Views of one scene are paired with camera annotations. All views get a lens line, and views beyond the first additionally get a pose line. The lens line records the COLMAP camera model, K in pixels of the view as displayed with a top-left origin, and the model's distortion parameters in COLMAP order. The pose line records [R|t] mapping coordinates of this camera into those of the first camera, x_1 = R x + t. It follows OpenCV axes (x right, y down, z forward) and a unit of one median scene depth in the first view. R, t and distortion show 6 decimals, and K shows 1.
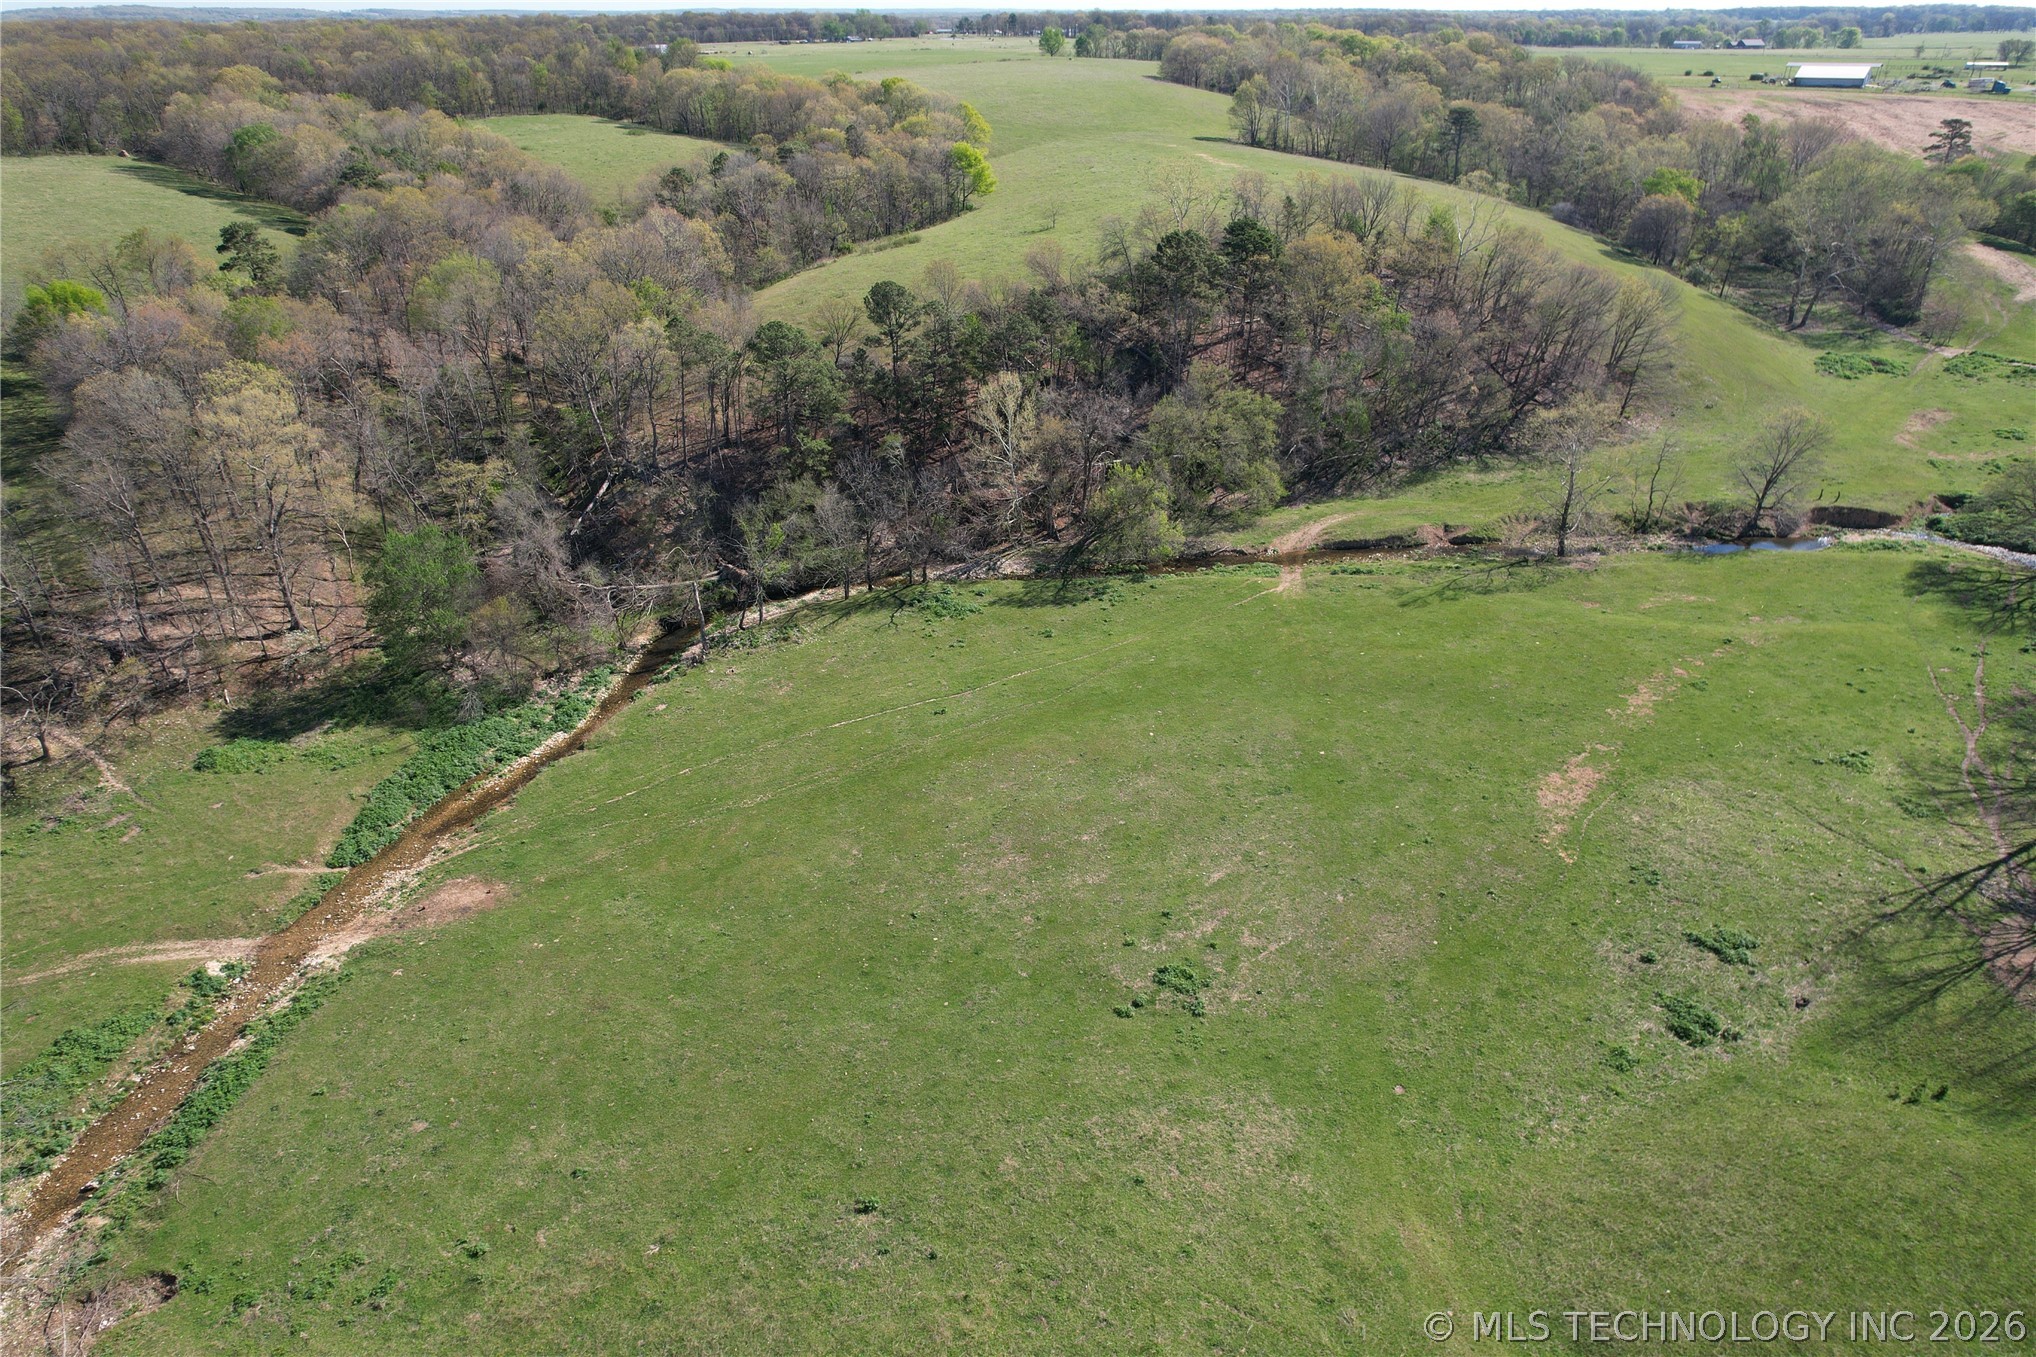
lens RADIAL K [[1305.9, 0, 1026.4], [0, 1305.9, 672.6], [0, 0, 1]] dist [-0.078117, 0.073704]
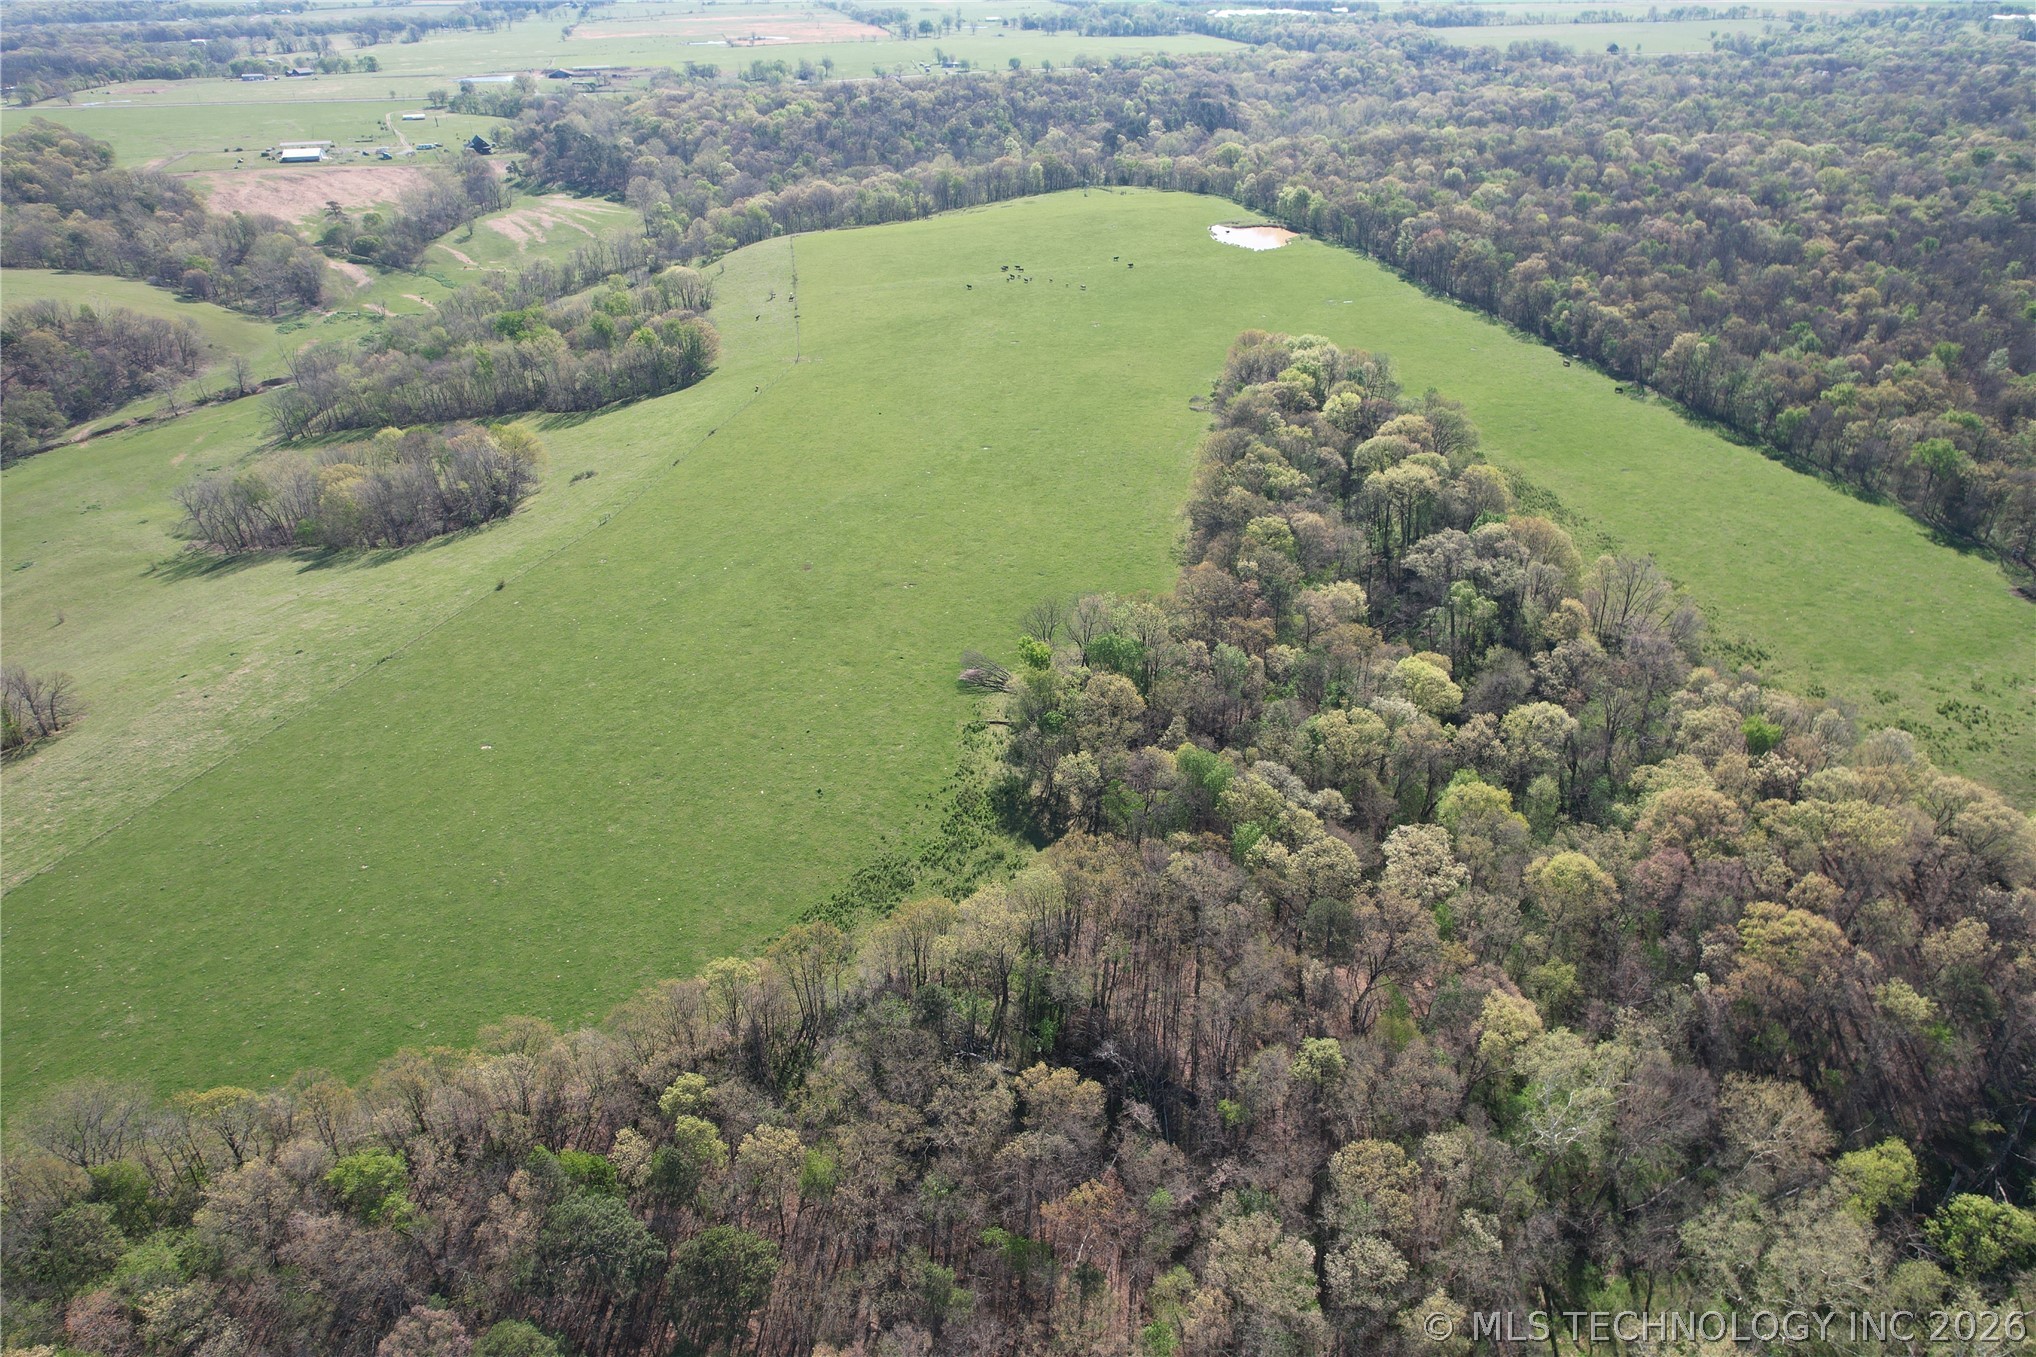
lens RADIAL K [[1305.9, 0, 1019.1], [0, 1305.9, 676.8], [0, 0, 1]] dist [-0.078117, 0.073704]
pose [[0.635559, -0.393613, 0.664179, -0.379395], [0.362682, 0.911661, 0.193224, 0.396388], [-0.681562, 0.118081, 0.722171, -1.622345]]
